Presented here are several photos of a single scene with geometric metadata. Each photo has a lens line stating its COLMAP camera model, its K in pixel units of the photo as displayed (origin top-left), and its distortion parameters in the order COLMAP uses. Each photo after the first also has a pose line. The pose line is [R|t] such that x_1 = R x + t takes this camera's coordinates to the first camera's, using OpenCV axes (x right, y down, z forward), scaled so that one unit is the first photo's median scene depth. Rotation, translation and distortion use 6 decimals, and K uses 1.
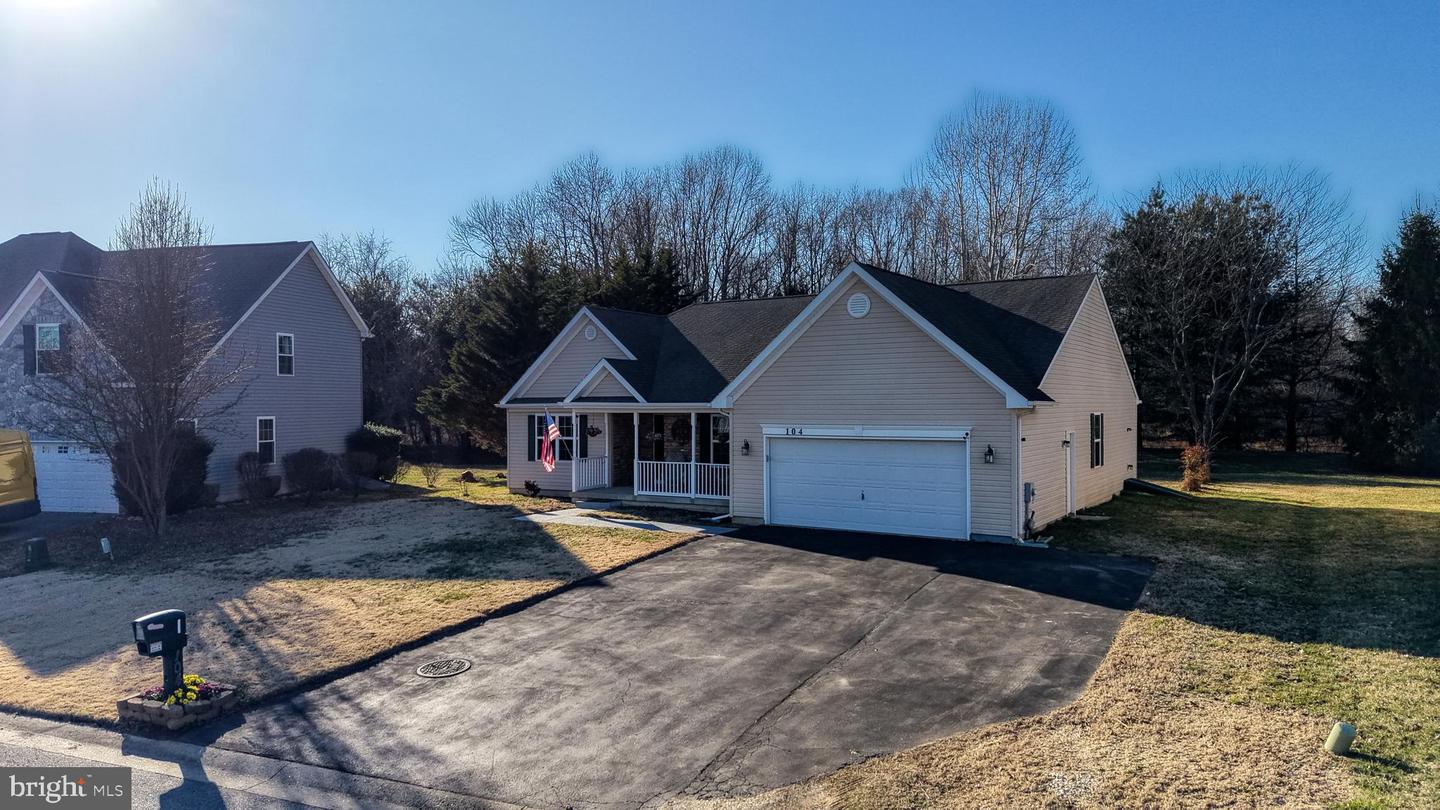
lens RADIAL K [[960.7, 0, 720.0], [0, 960.7, 405.0], [0, 0, 1]] dist [0.073699, -0.101978]
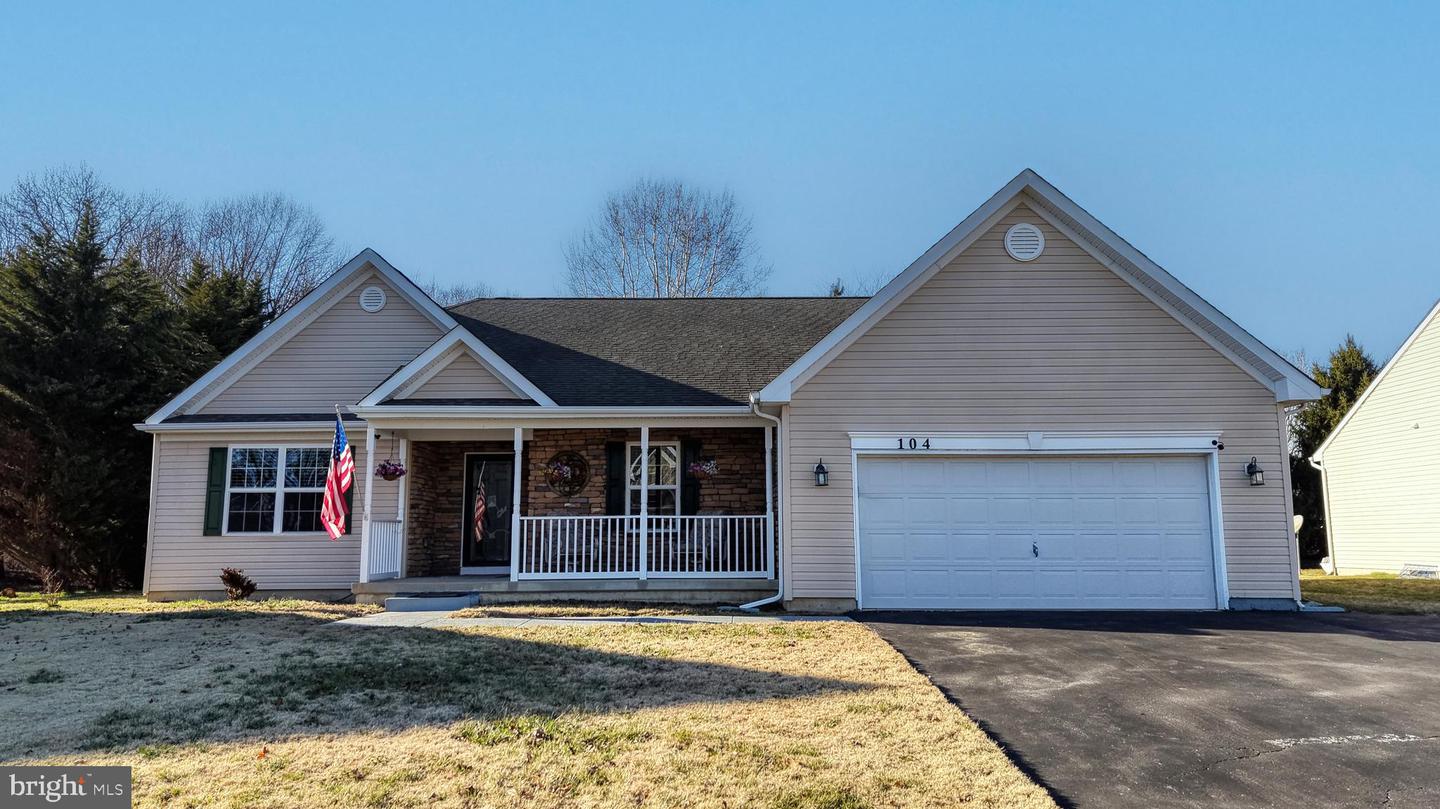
lens RADIAL K [[960.7, 0, 720.0], [0, 960.7, 404.5], [0, 0, 1]] dist [0.073699, -0.101978]
pose [[0.849600, 0.076505, 0.521850, -0.283073], [0.001459, 0.989079, -0.147379, 0.076845], [-0.527426, 0.125974, 0.840210, 0.479157]]
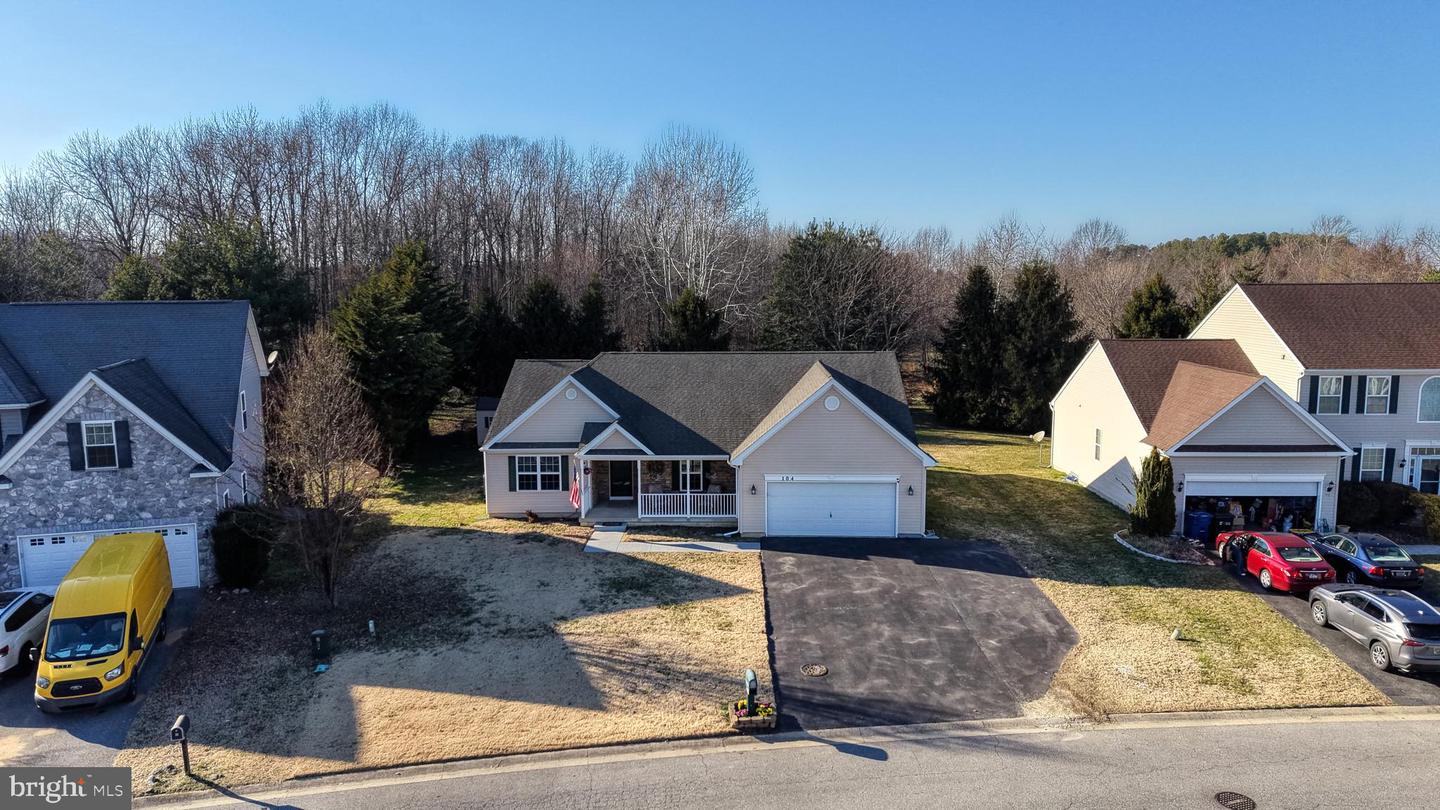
lens RADIAL K [[960.7, 0, 720.0], [0, 960.7, 405.0], [0, 0, 1]] dist [0.073699, -0.101978]
pose [[0.863444, -0.063958, 0.500374, -0.690183], [0.002877, 0.992538, 0.121903, -0.245645], [-0.504437, -0.103817, 0.857185, -0.254662]]
